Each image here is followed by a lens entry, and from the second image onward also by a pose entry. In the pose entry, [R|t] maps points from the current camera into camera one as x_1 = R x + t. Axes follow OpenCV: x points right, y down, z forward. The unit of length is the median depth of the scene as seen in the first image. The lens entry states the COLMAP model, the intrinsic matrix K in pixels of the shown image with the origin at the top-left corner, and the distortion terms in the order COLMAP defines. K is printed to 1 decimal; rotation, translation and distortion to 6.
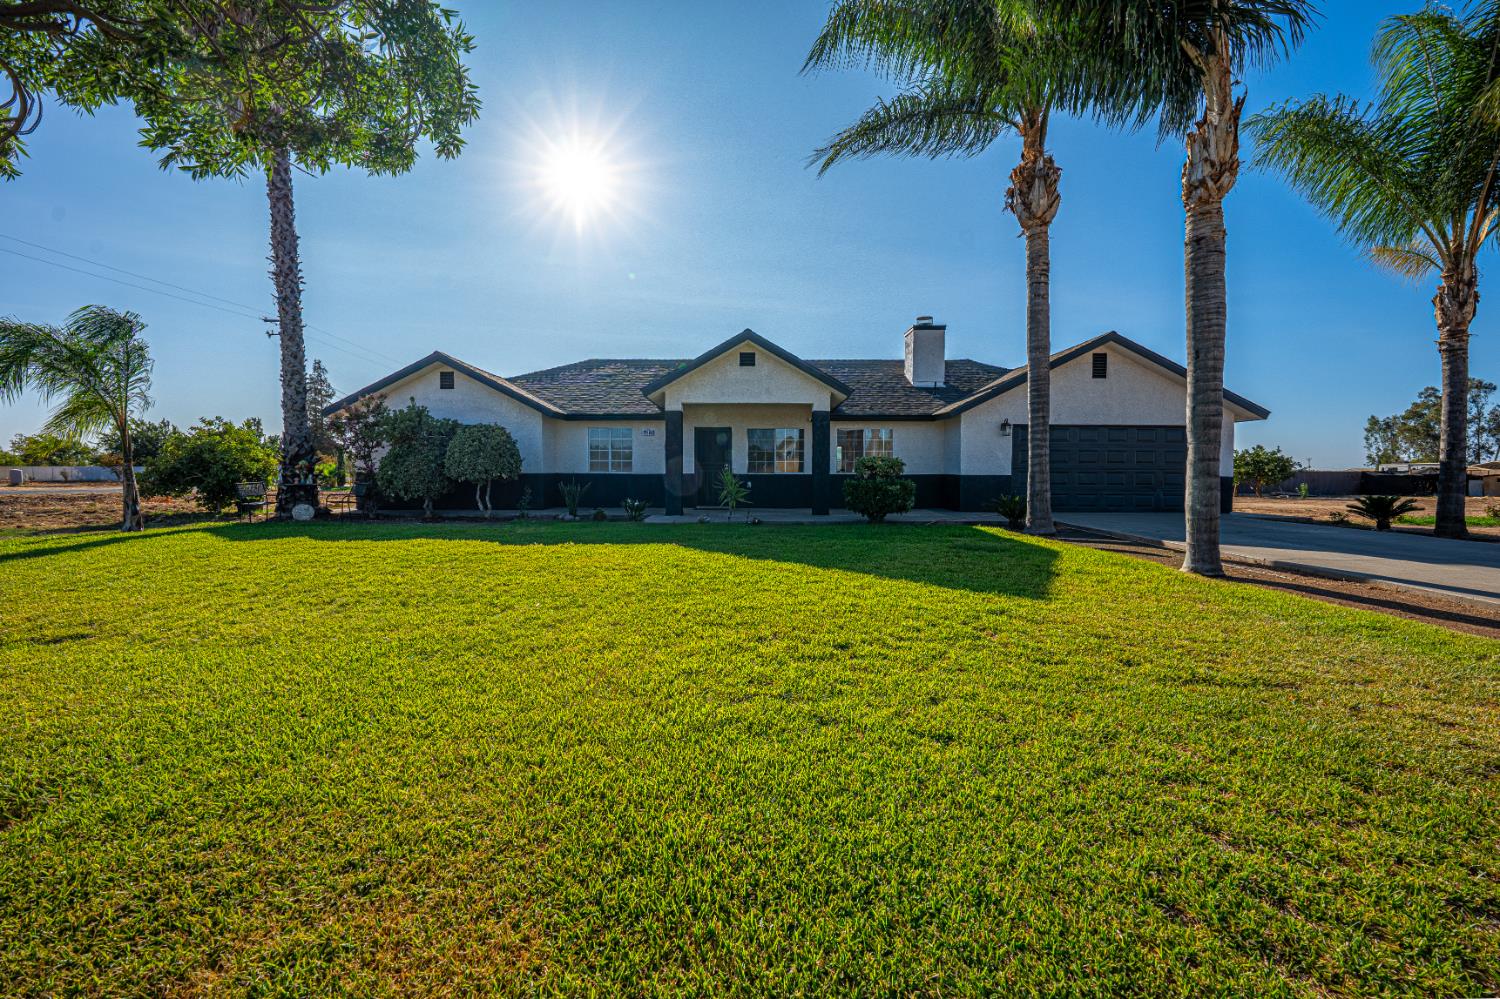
lens RADIAL K [[585.7, 0, 750.0], [0, 585.7, 499.5], [0, 0, 1]] dist [-0.016451, 0.000431]
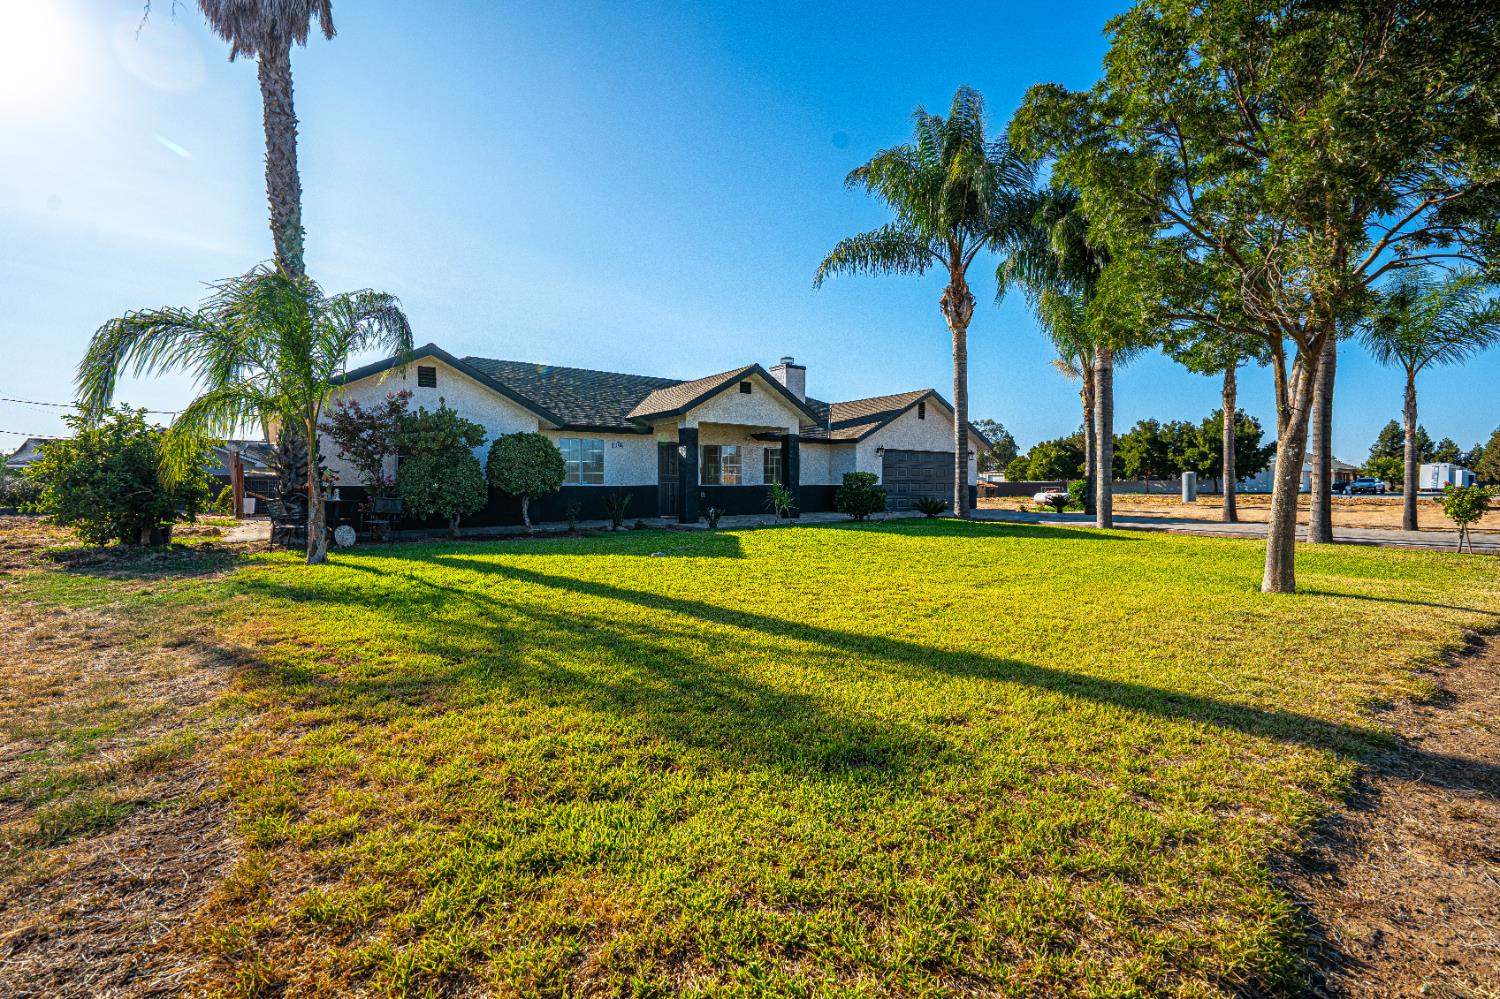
lens RADIAL K [[620.3, 0, 750.0], [0, 620.3, 499.5], [0, 0, 1]] dist [-0.012770, 0.000015]
pose [[0.805028, -0.018744, 0.592940, -0.768729], [0.028858, 0.999555, -0.007583, -0.005201], [-0.592534, 0.023216, 0.805211, -0.004028]]
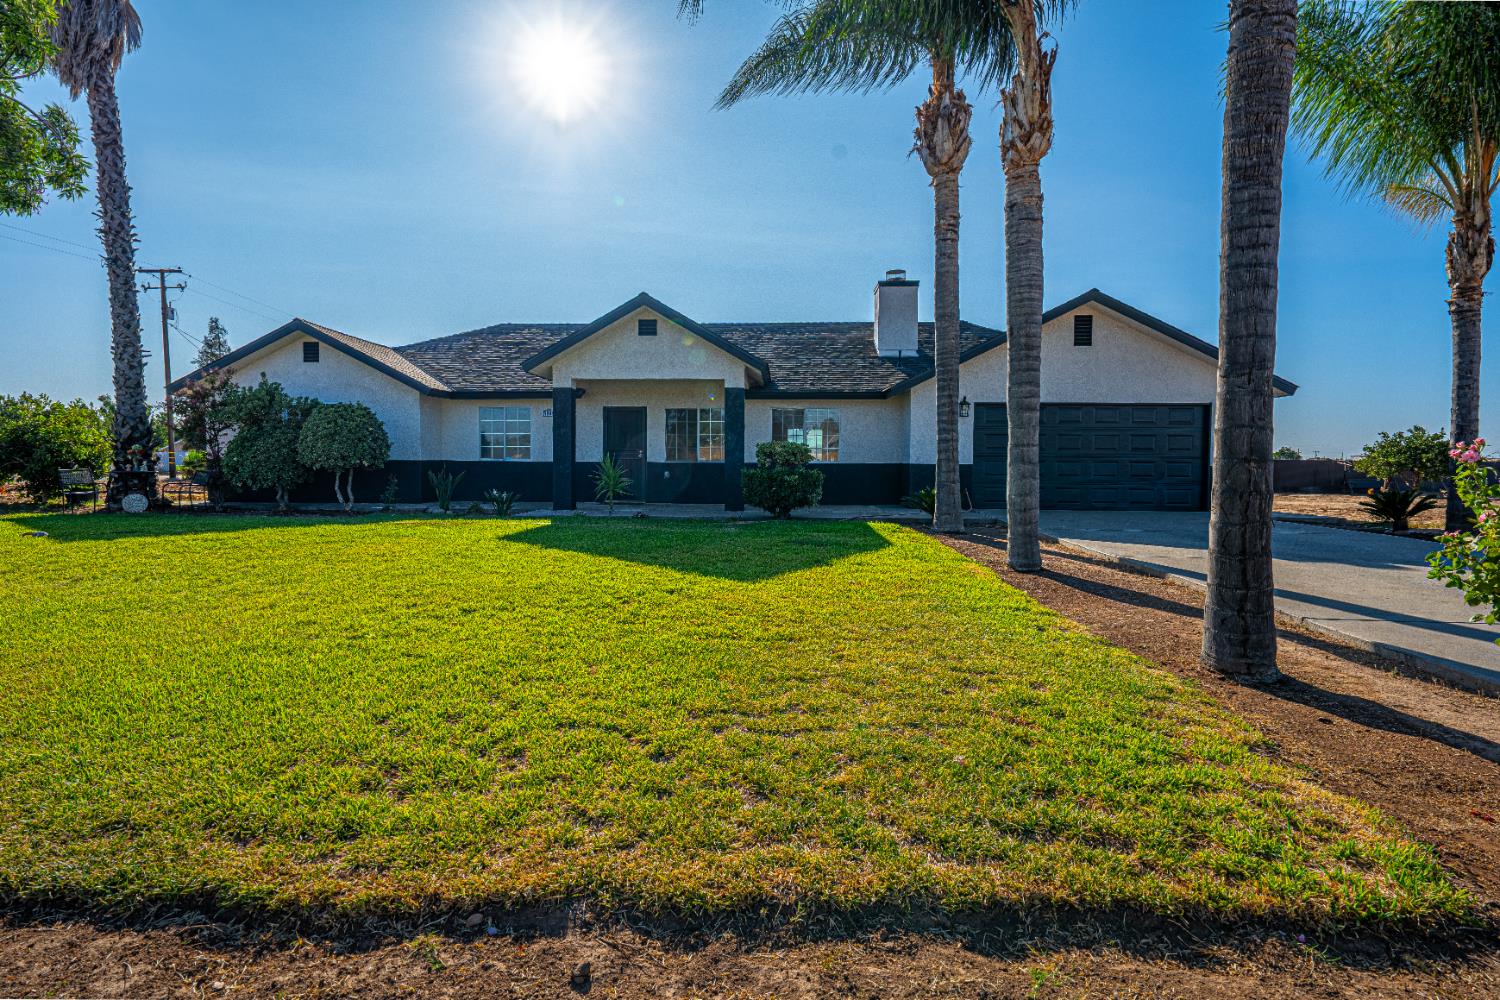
lens RADIAL K [[773.9, 0, 752.8], [0, 773.9, 505.5], [0, 0, 1]] dist [0.001921, 0.000462]
pose [[0.998886, 0.005478, -0.046860, 0.210322], [-0.005034, 0.999941, 0.009578, 0.008746], [0.046909, -0.009332, 0.998856, -0.126935]]
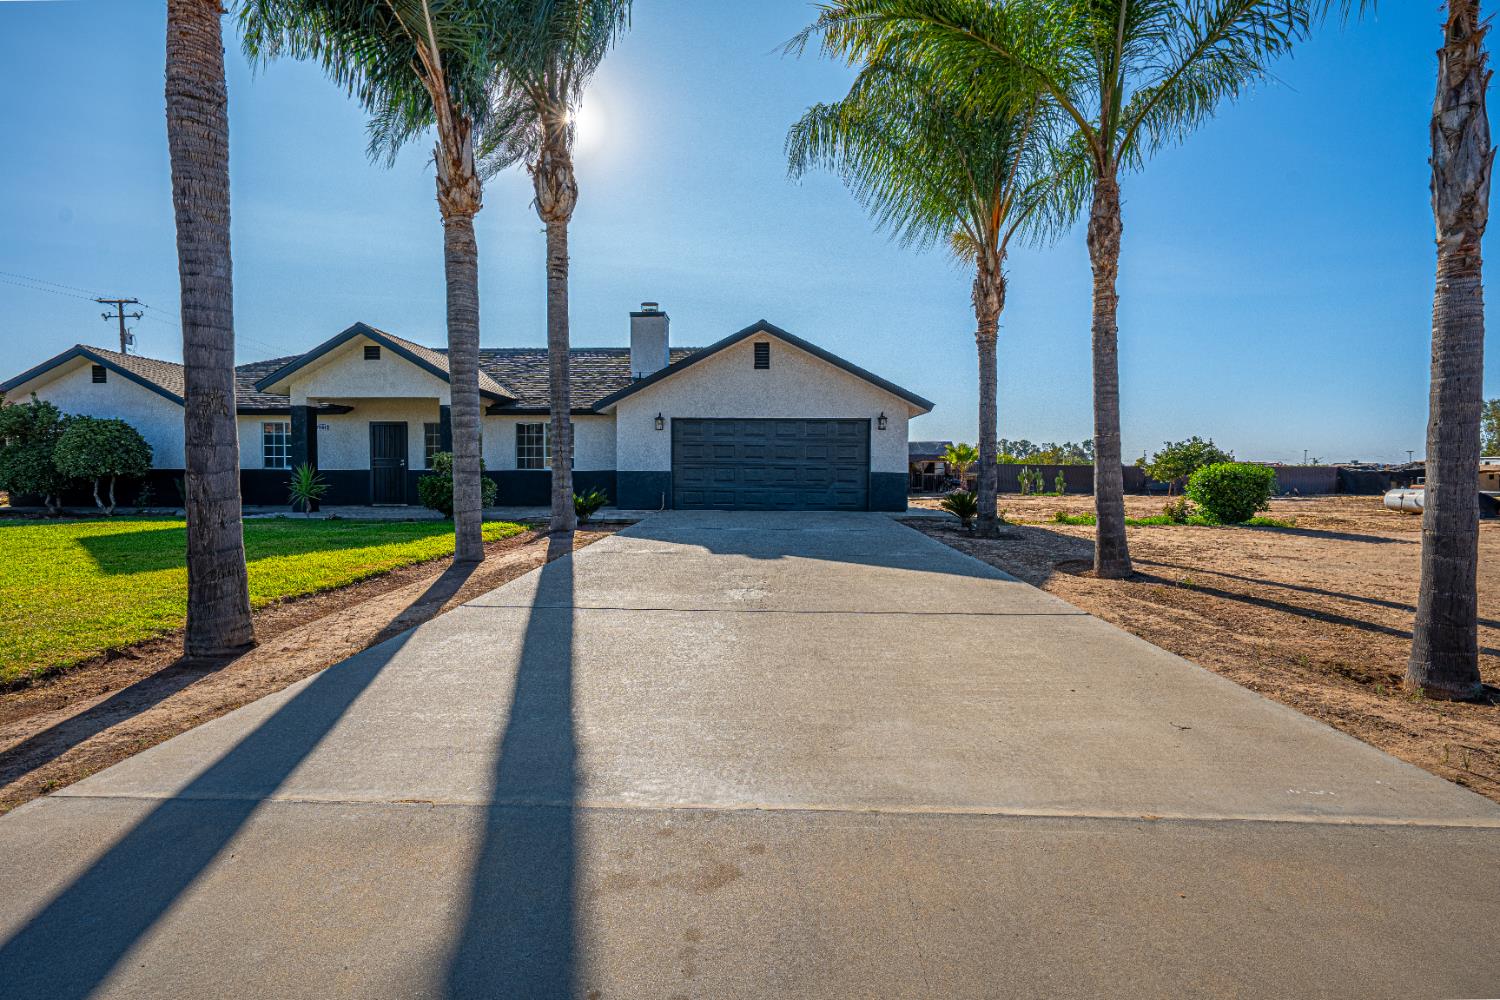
lens RADIAL K [[673.2, 0, 756.4], [0, 673.2, 502.7], [0, 0, 1]] dist [-0.009174, -0.000137]
pose [[0.999880, 0.000533, -0.015463, 0.679759], [-0.000449, 0.999985, 0.005437, 0.004754], [0.015465, -0.005429, 0.999866, -0.116551]]
